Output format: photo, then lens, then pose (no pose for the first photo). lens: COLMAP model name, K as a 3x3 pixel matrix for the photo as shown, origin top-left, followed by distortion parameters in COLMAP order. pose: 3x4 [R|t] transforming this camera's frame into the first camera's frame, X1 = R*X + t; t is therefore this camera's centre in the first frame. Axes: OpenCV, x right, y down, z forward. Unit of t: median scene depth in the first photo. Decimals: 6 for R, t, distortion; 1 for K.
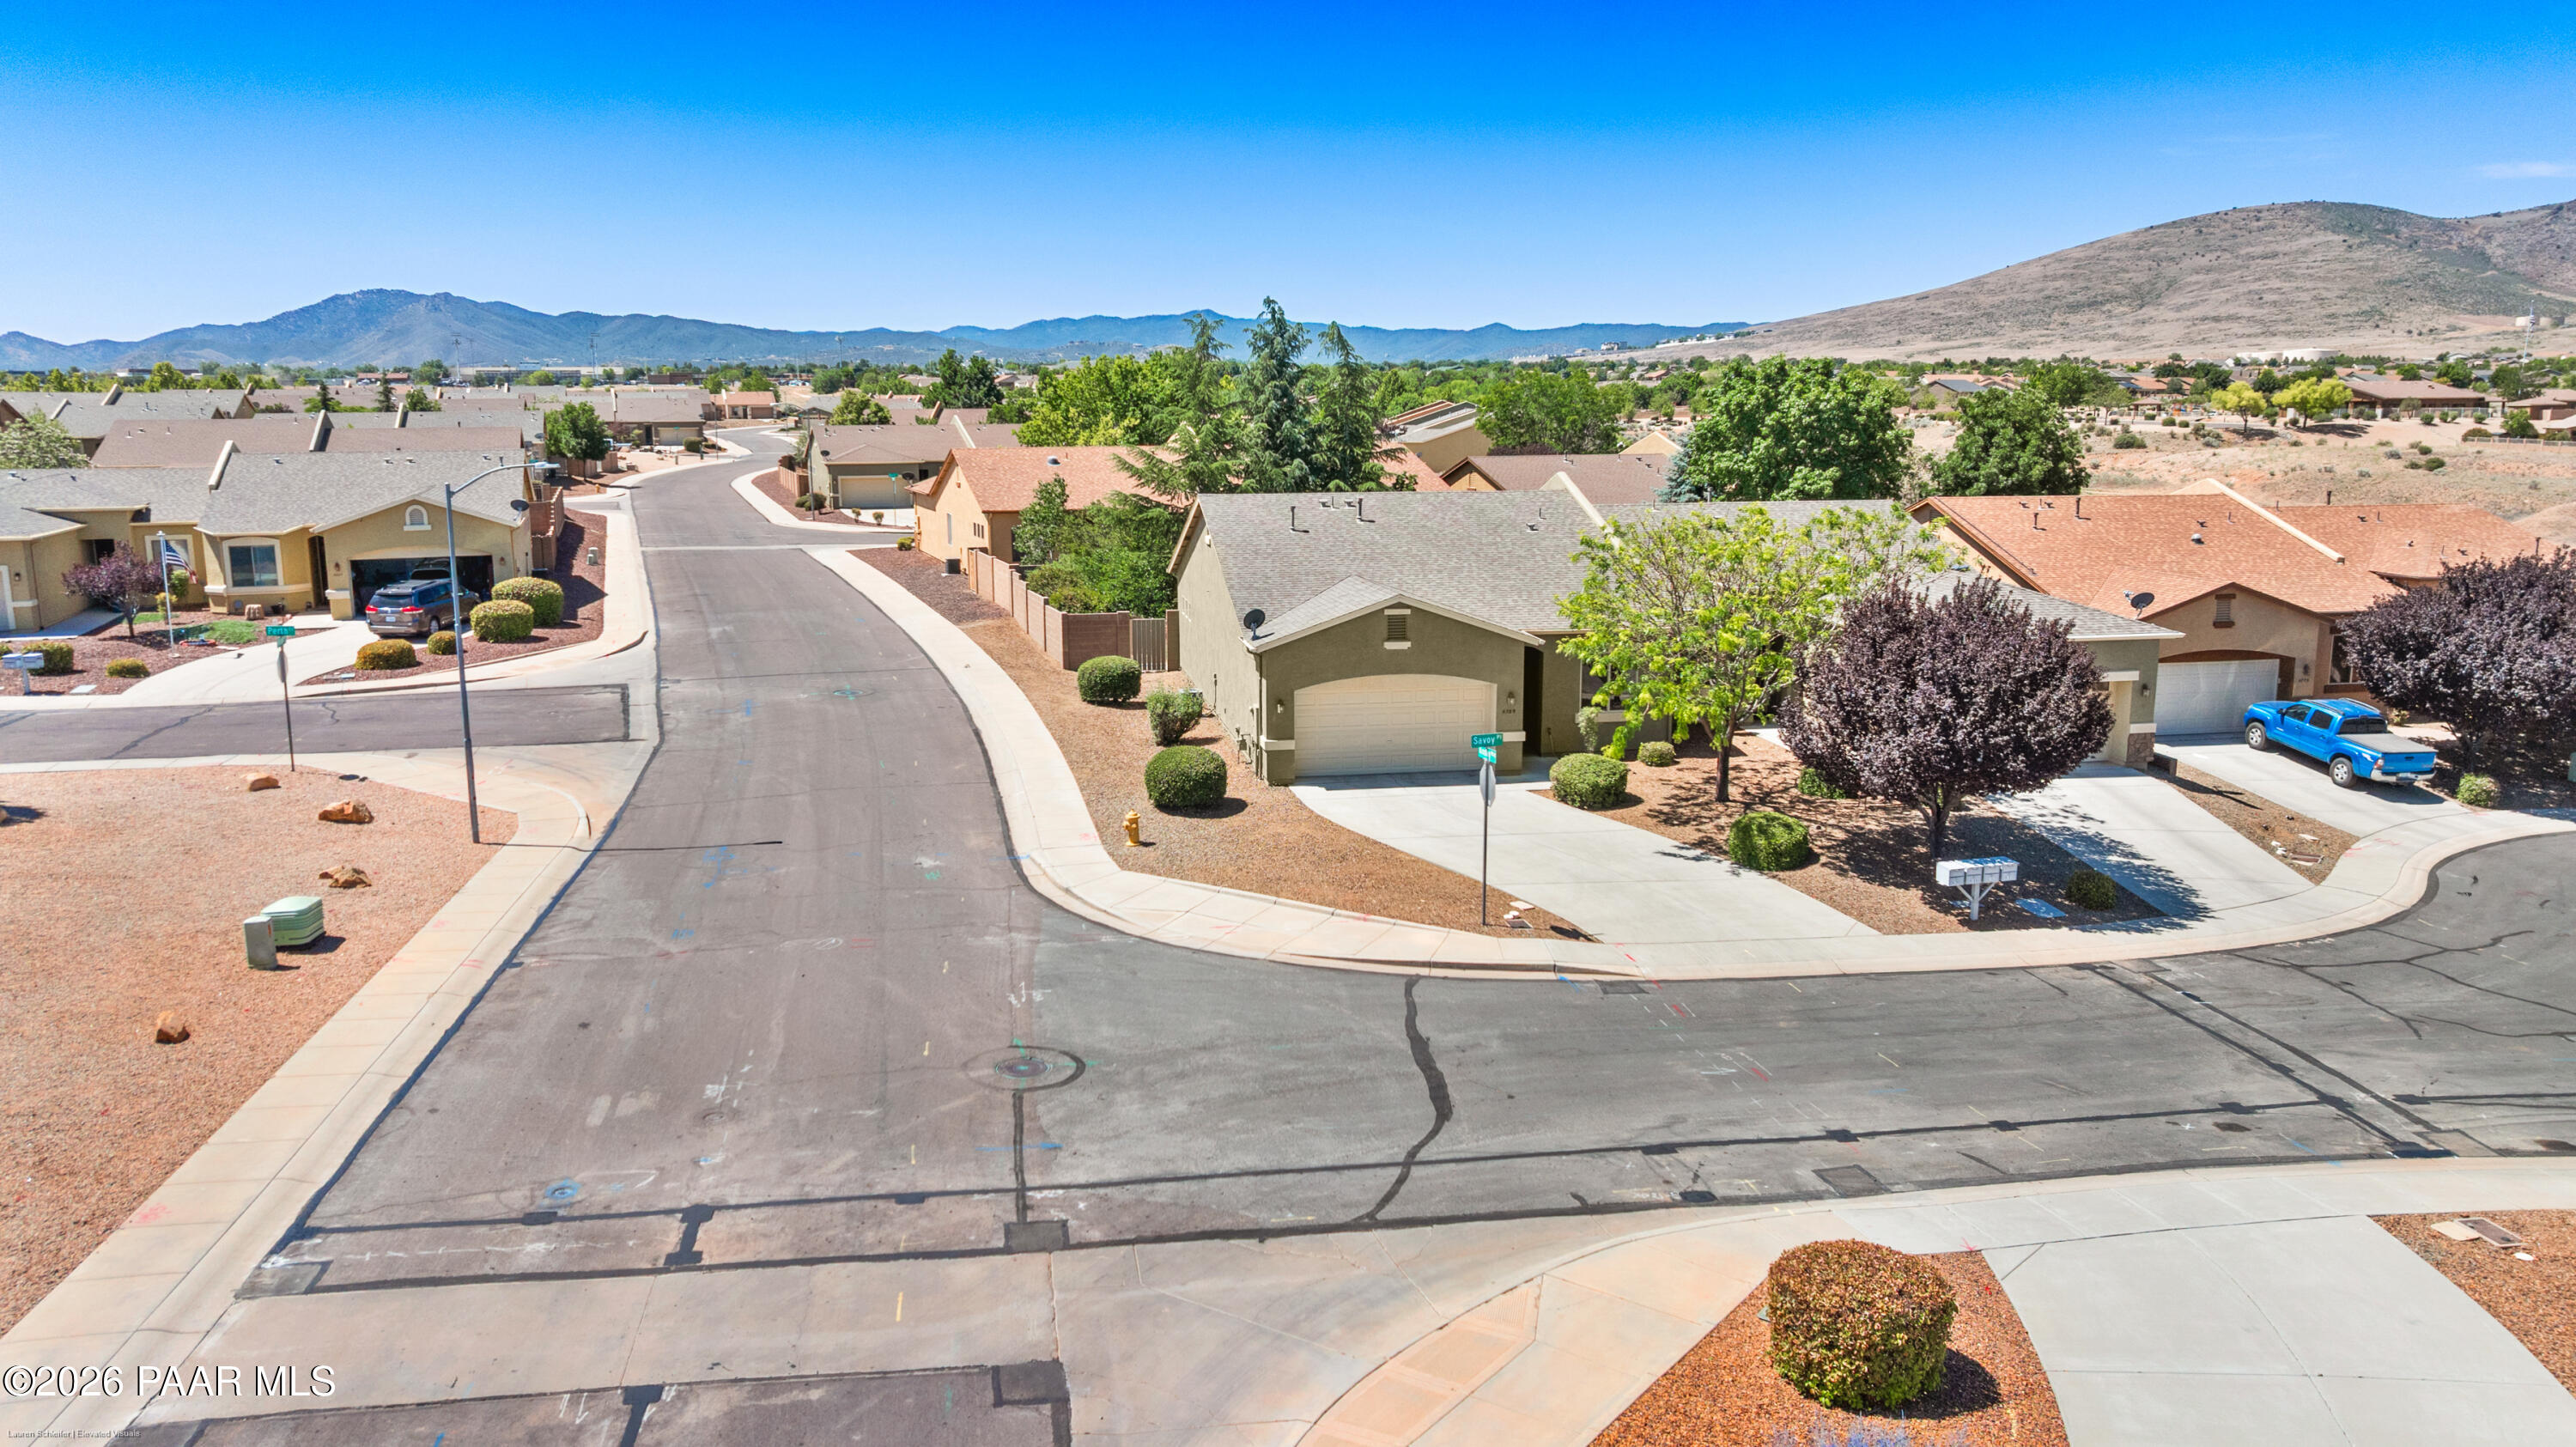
lens RADIAL K [[1911.1, 0, 1288.0], [0, 1911.1, 723.5], [0, 0, 1]] dist [-0.115696, 0.172929]
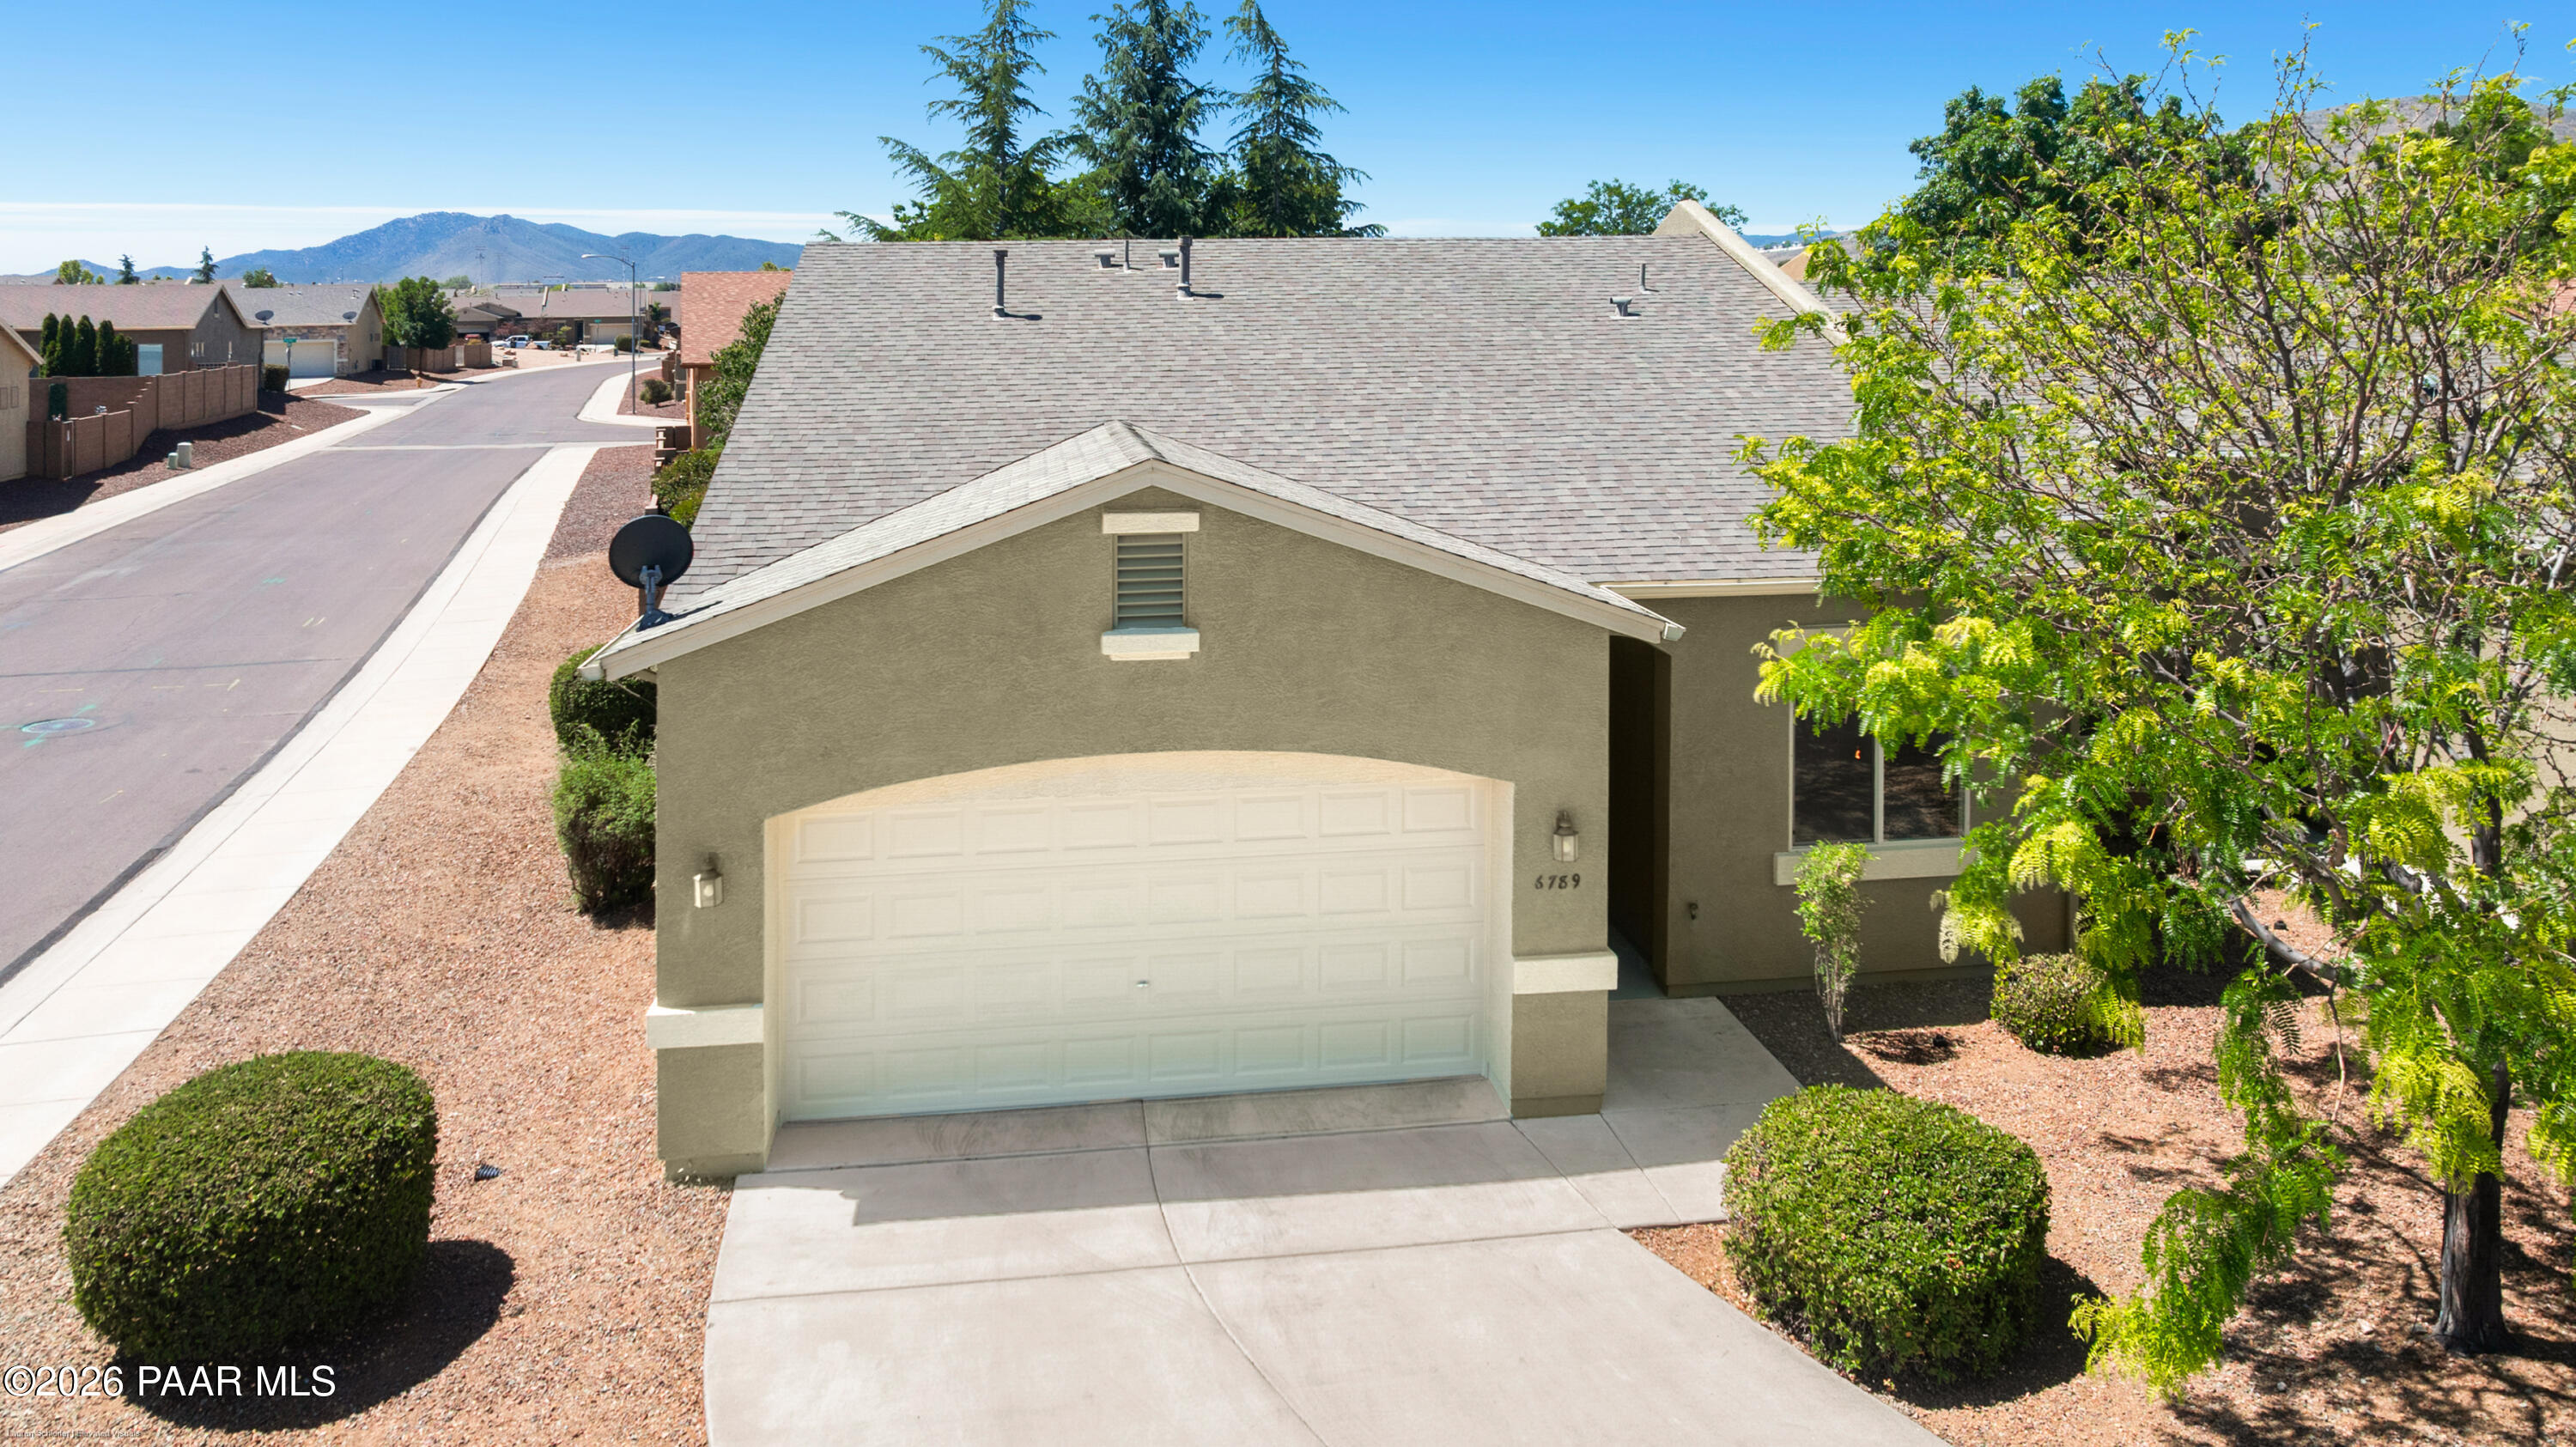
lens RADIAL K [[1911.1, 0, 1288.0], [0, 1911.1, 723.5], [0, 0, 1]] dist [-0.115696, 0.172929]
pose [[0.999271, -0.003093, -0.038051, 0.077273], [0.004688, 0.999111, 0.041886, -0.036153], [0.037888, -0.042034, 0.998398, 0.634603]]
